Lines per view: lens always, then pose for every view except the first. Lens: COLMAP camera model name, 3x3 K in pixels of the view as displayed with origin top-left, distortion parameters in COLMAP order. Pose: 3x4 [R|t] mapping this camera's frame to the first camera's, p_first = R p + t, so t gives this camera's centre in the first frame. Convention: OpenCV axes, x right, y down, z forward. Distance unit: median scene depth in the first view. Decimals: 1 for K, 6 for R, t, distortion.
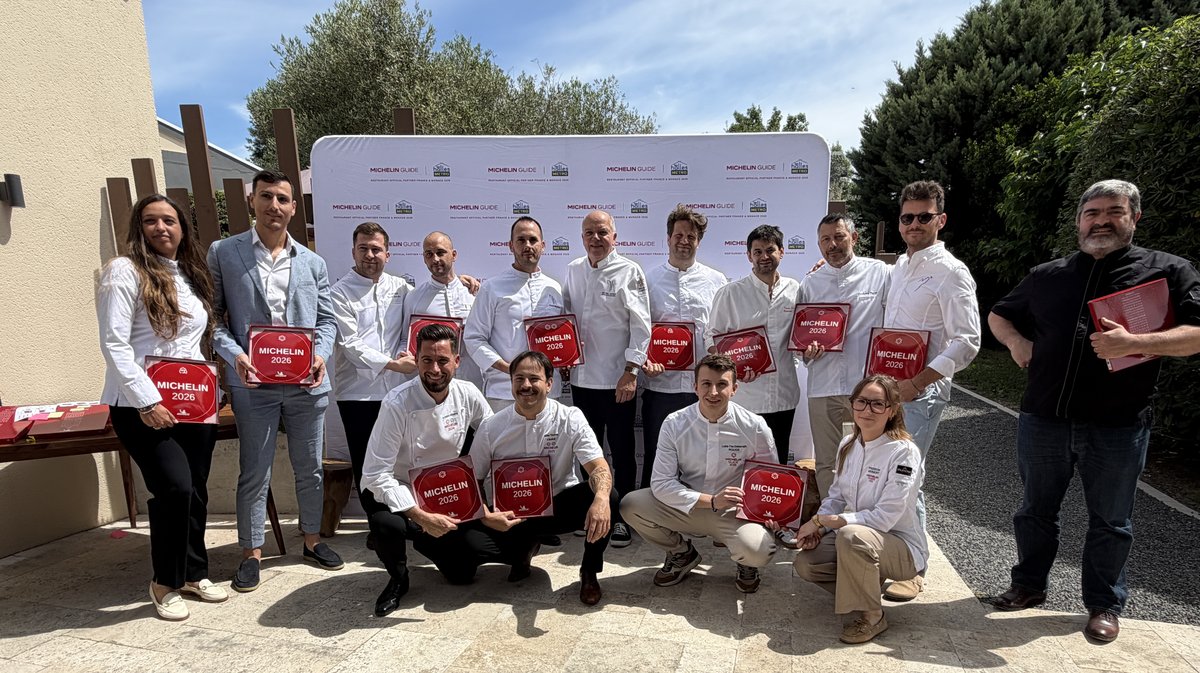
lens RADIAL K [[716.1, 0, 602.2], [0, 716.1, 416.7], [0, 0, 1]] dist [0.009583, -0.008355]
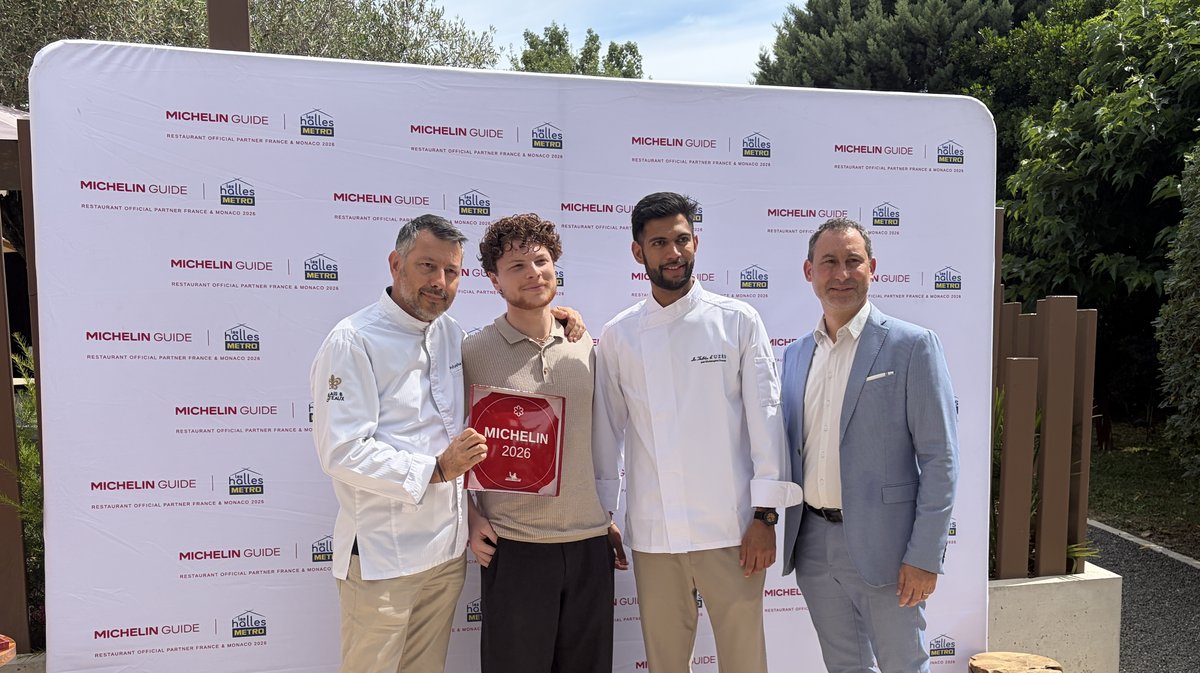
lens RADIAL K [[1186.9, 0, 603.3], [0, 1186.9, 406.5], [0, 0, 1]] dist [0.026607, 0.000000]
pose [[0.960884, -0.010805, 0.276739, -0.264741], [0.035946, 0.995652, -0.085933, -0.063546], [-0.274608, 0.092519, 0.957095, 0.152798]]
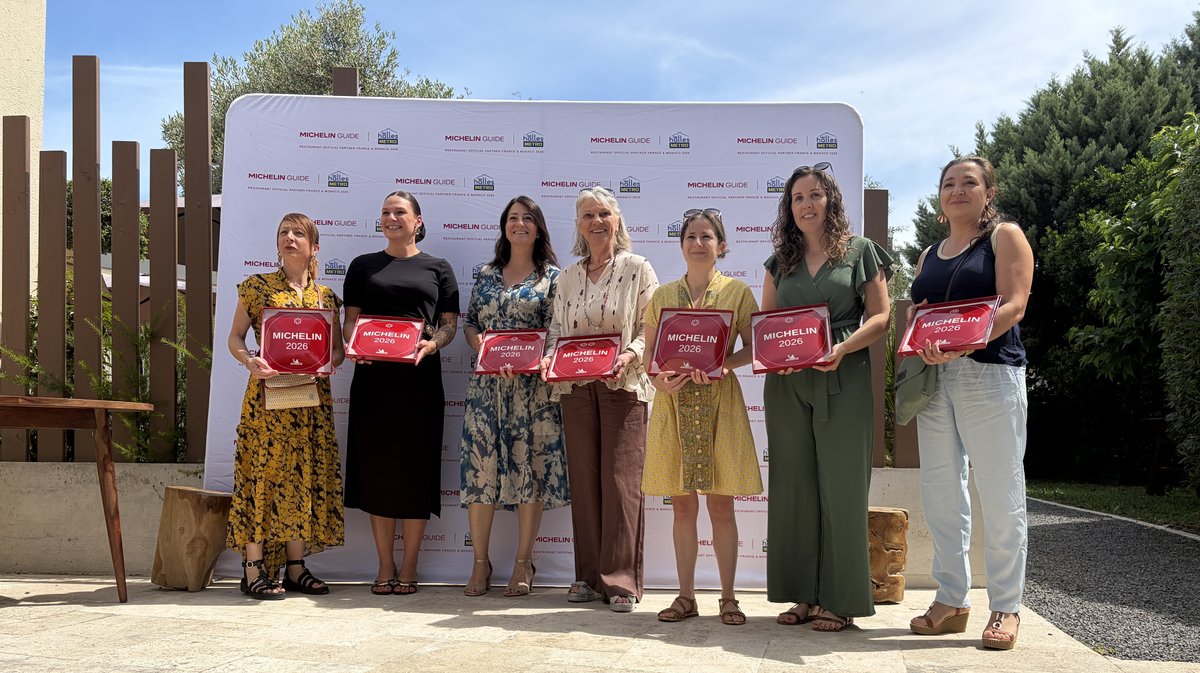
lens RADIAL K [[940.5, 0, 604.4], [0, 940.5, 382.8], [0, 0, 1]] dist [0.051505, -0.080953]
pose [[0.999605, 0.027087, 0.007466, 0.019030], [-0.024459, 0.969662, -0.243224, 0.177923], [-0.013828, 0.242945, 0.969942, 0.030316]]
